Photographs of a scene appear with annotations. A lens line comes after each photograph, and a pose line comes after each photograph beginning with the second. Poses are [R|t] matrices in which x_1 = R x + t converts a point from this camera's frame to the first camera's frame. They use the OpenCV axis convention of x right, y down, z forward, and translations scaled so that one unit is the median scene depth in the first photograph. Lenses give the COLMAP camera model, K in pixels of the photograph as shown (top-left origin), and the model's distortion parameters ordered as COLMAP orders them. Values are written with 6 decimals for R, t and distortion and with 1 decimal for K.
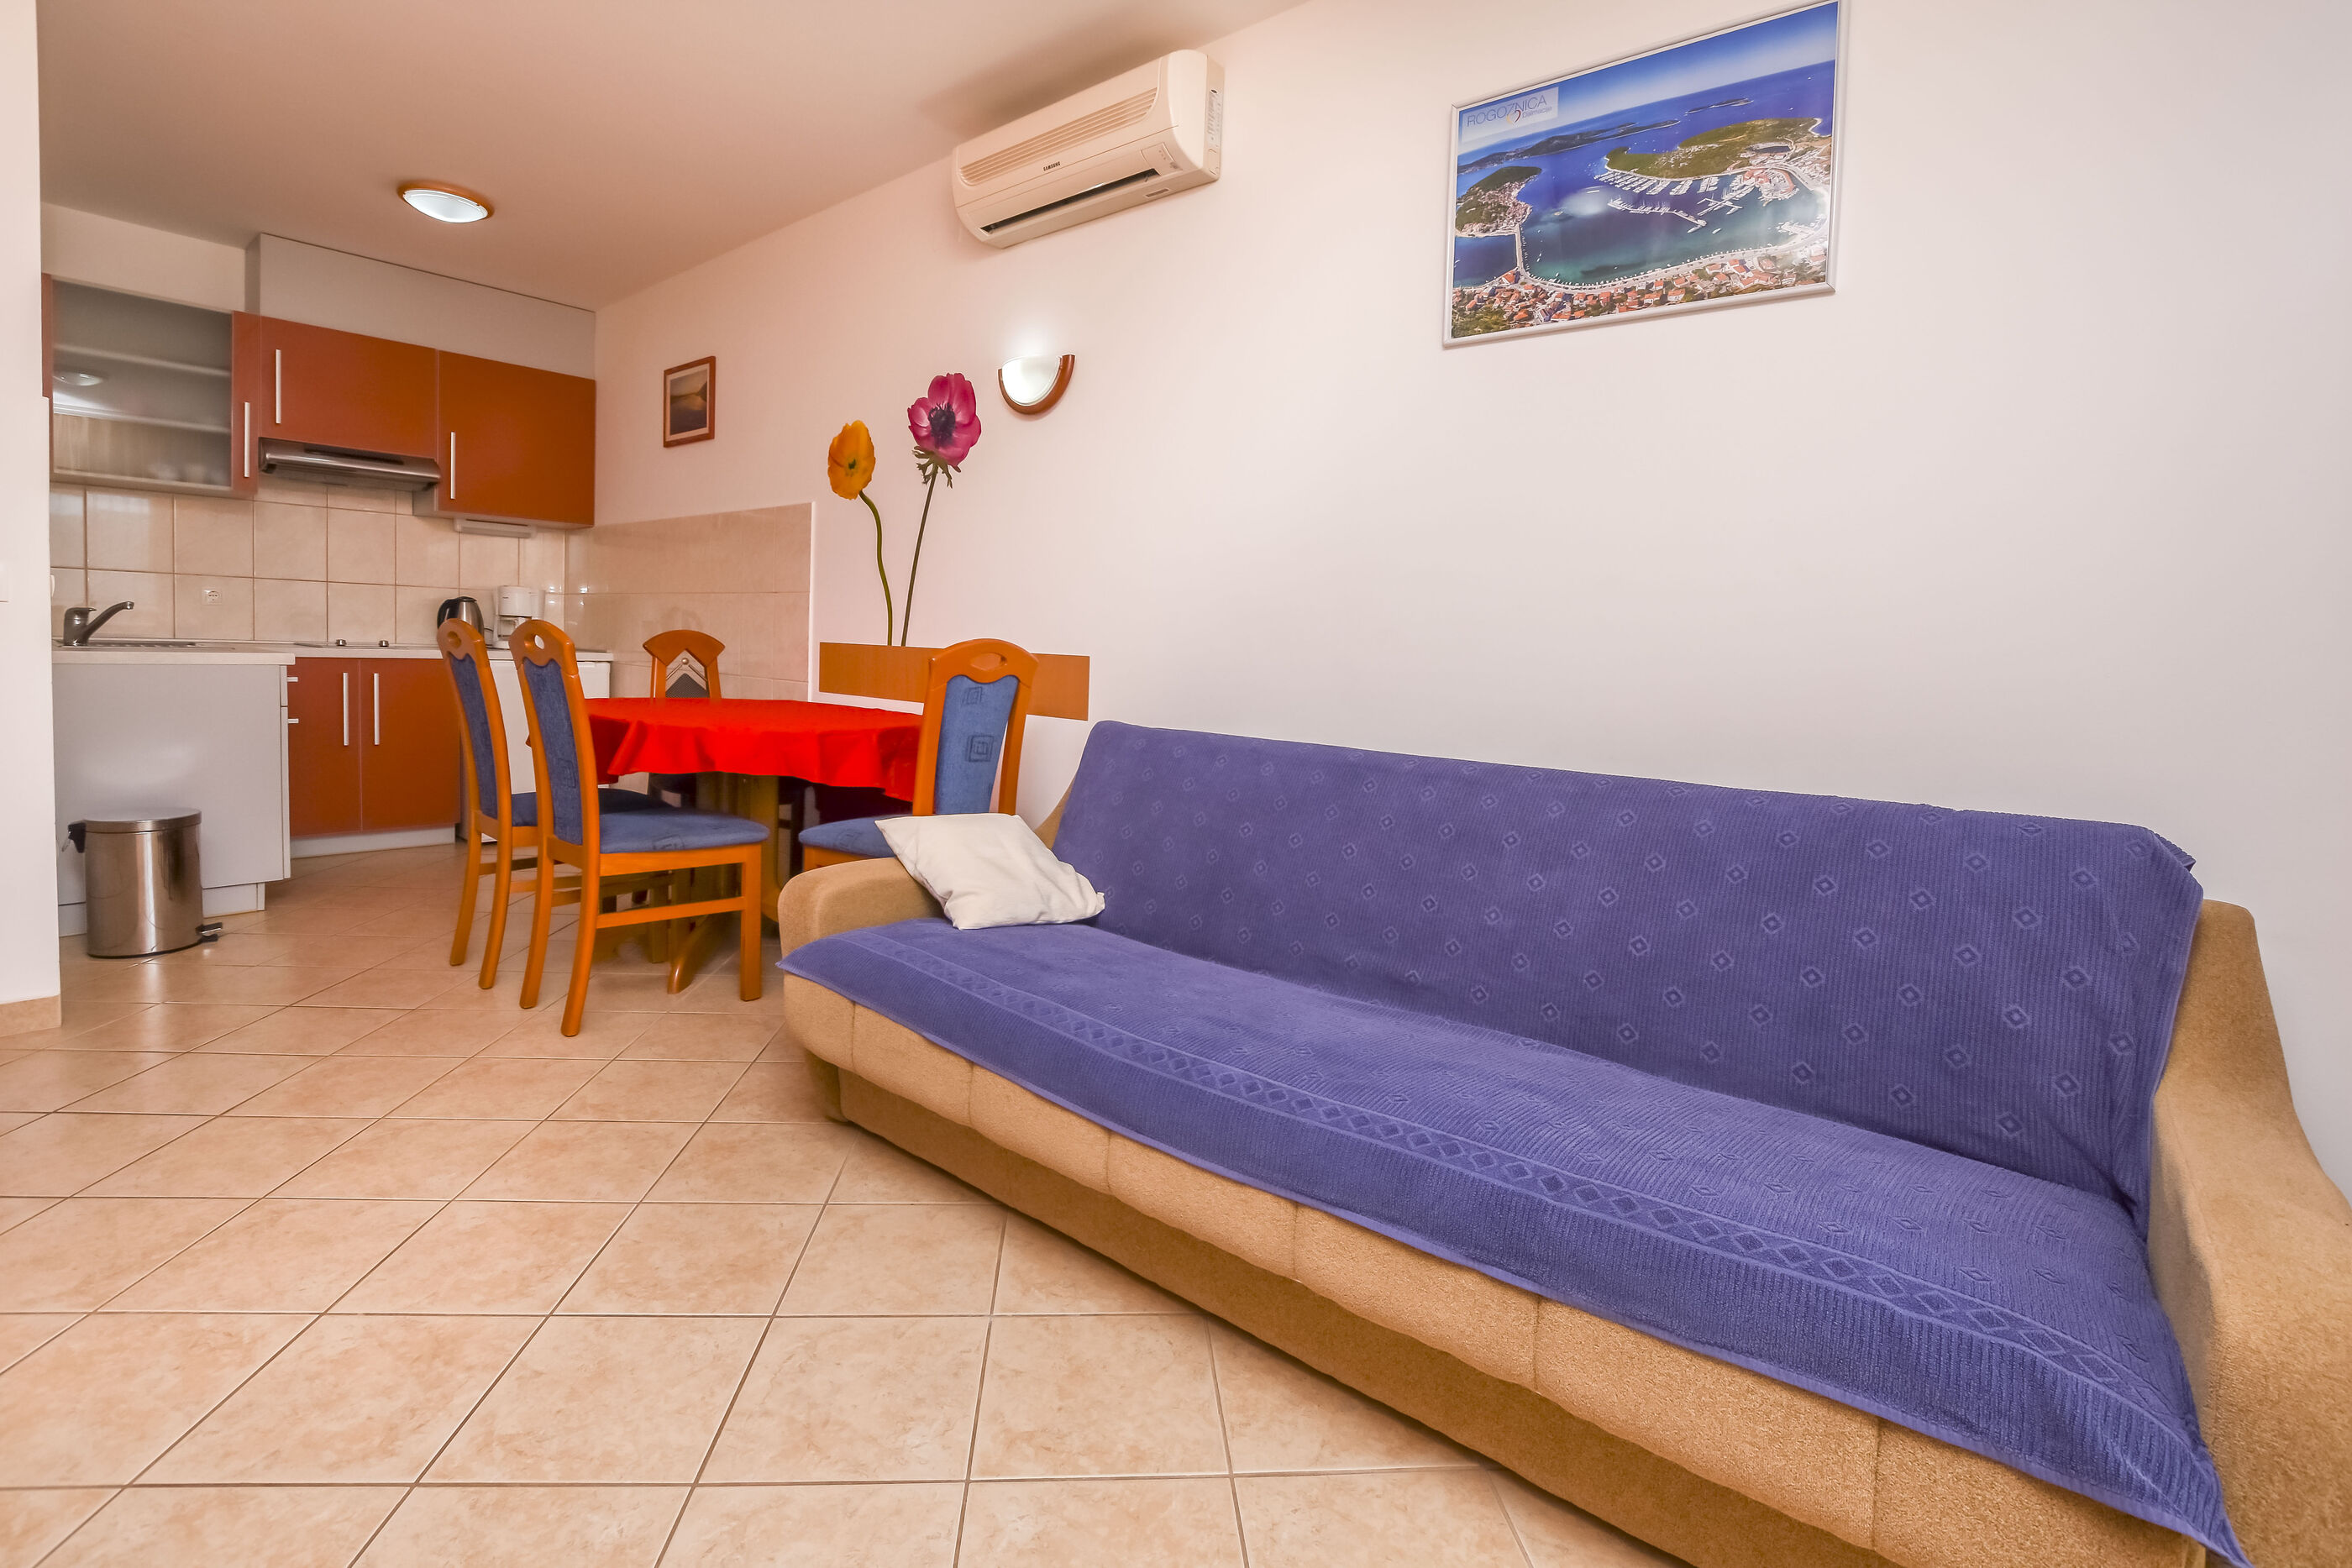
lens RADIAL K [[1099.3, 0, 1174.1], [0, 1099.3, 705.1], [0, 0, 1]] dist [-0.016965, -0.001331]
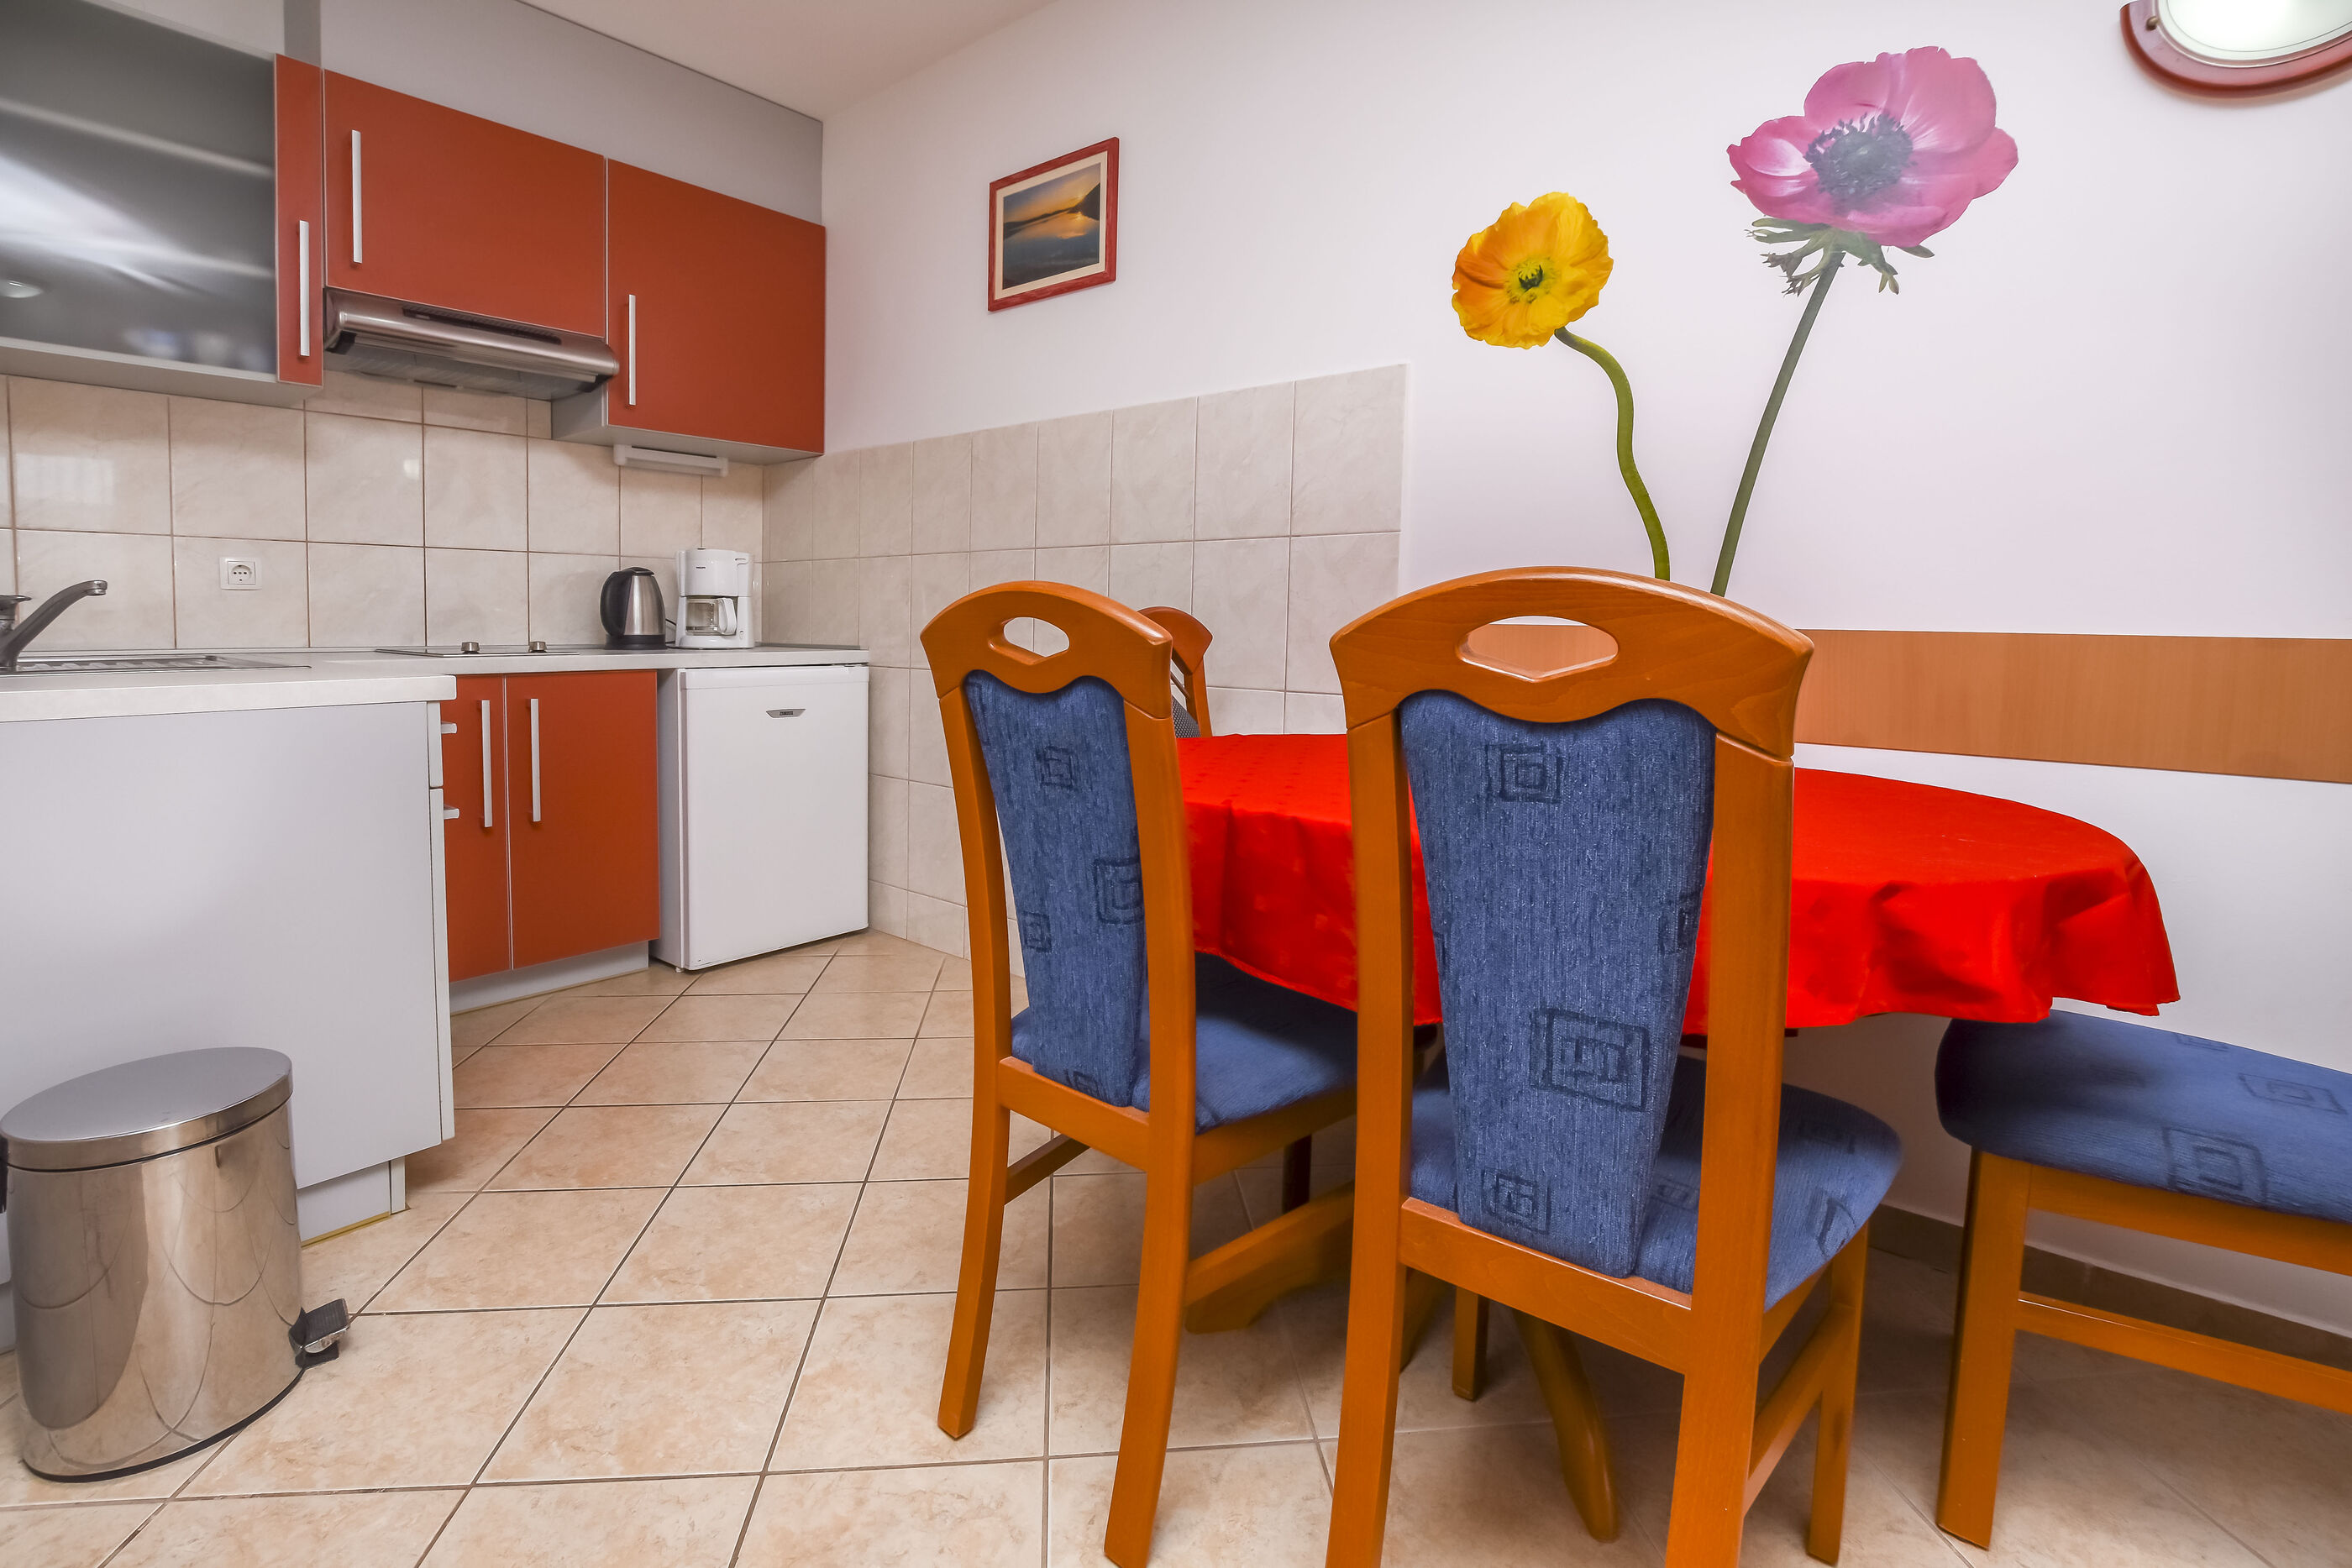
lens RADIAL K [[1037.9, 0, 1176.8], [0, 1037.9, 710.3], [0, 0, 1]] dist [-0.035385, 0.006299]
pose [[0.998278, -0.036831, 0.045646, -0.073650], [0.034919, 0.998508, 0.041989, -0.005984], [-0.047124, -0.040323, 0.998075, 0.075807]]
